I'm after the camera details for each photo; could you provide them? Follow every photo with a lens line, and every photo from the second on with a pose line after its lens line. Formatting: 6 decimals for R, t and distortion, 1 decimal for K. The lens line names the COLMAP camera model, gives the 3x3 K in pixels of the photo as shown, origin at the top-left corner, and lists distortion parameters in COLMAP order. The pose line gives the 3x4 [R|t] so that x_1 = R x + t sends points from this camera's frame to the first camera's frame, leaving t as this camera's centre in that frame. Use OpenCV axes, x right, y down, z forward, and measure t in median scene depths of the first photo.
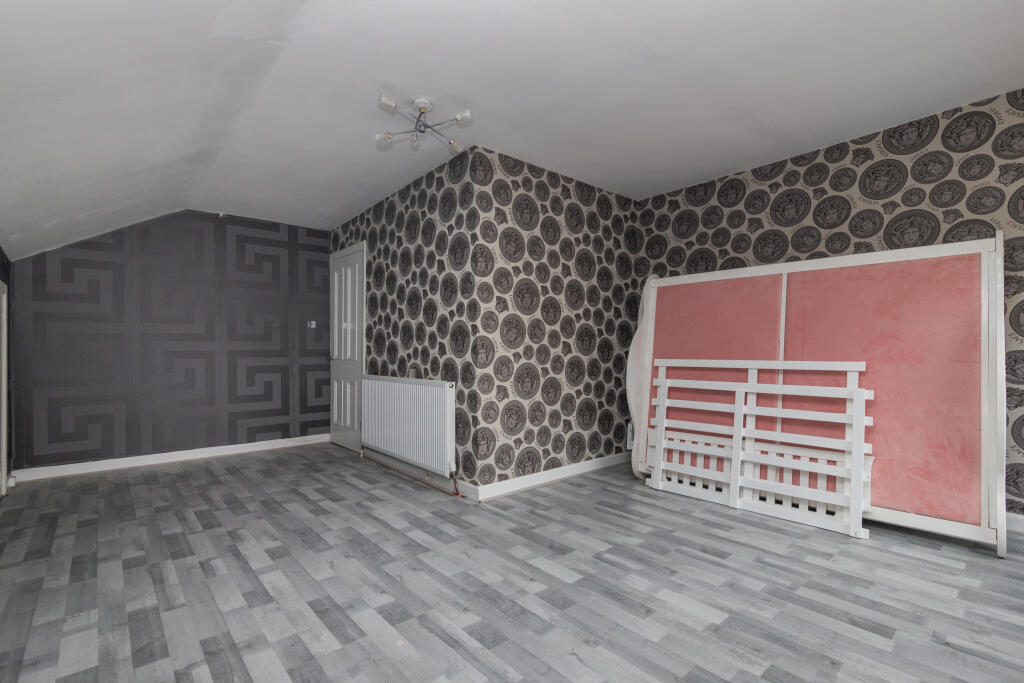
lens RADIAL K [[470.6, 0, 508.2], [0, 470.6, 349.4], [0, 0, 1]] dist [0.000960, -0.000532]
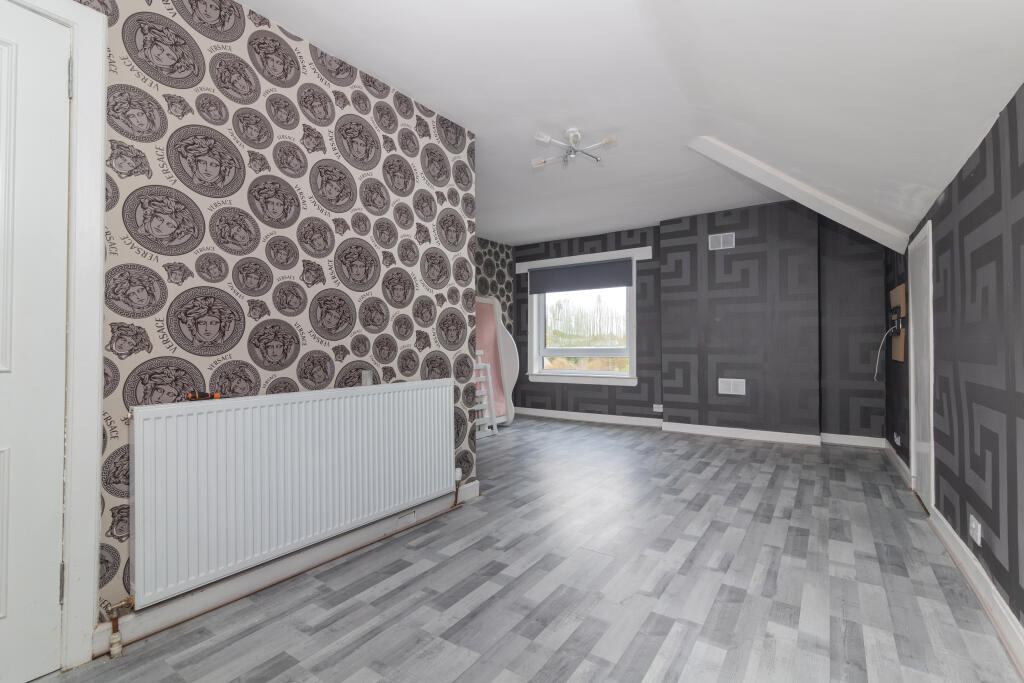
lens RADIAL K [[470.6, 0, 508.1], [0, 470.6, 342.1], [0, 0, 1]] dist [0.000960, -0.000532]
pose [[-0.253862, 0.015293, 0.967120, -0.990107], [0.003429, 0.999883, -0.014911, 0.016093], [-0.967234, -0.000469, -0.253885, 1.131973]]
